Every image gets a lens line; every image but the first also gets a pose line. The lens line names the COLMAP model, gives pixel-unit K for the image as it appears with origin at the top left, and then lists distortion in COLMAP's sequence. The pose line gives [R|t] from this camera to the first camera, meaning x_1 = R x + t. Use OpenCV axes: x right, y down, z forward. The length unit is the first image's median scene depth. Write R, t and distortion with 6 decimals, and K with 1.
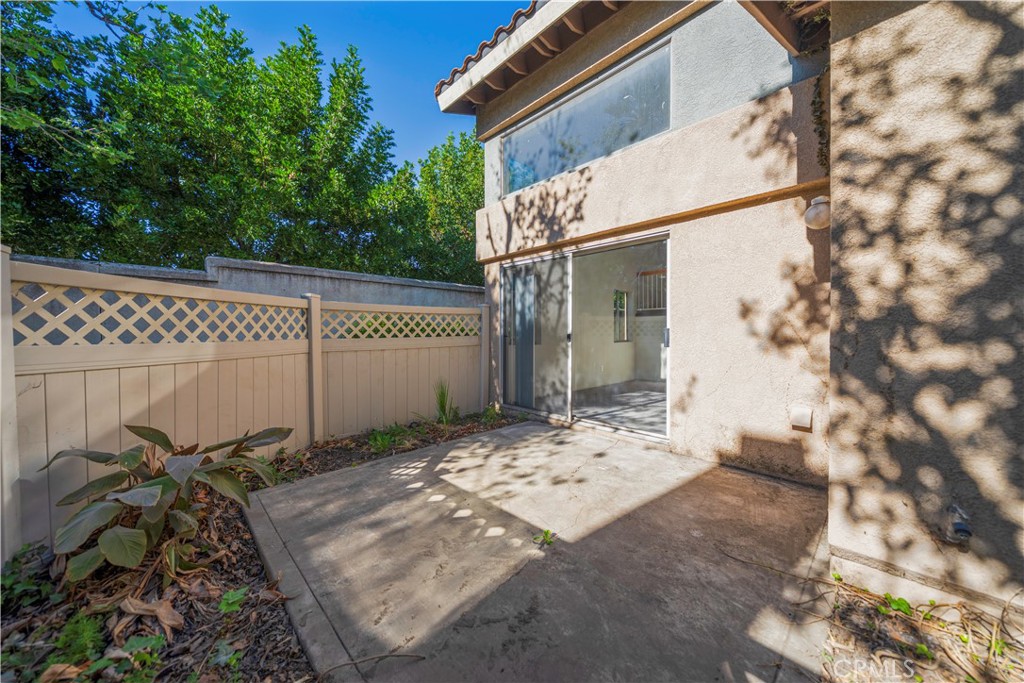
lens RADIAL K [[351.7, 0, 512.0], [0, 351.7, 341.5], [0, 0, 1]] dist [-0.000105, 0.000067]
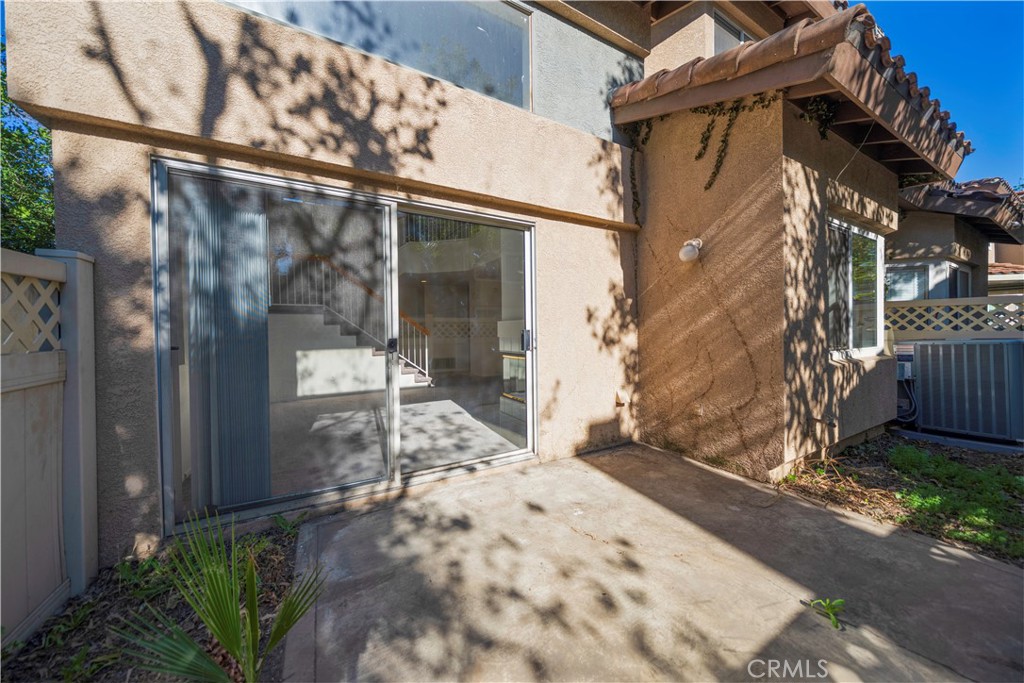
lens RADIAL K [[348.4, 0, 512.8], [0, 348.4, 338.7], [0, 0, 1]] dist [-0.007854, 0.000154]
pose [[0.248886, -0.017078, 0.968382, -0.351399], [0.035147, 0.999345, 0.008591, -0.021931], [-0.967895, 0.031898, 0.249323, 0.667128]]
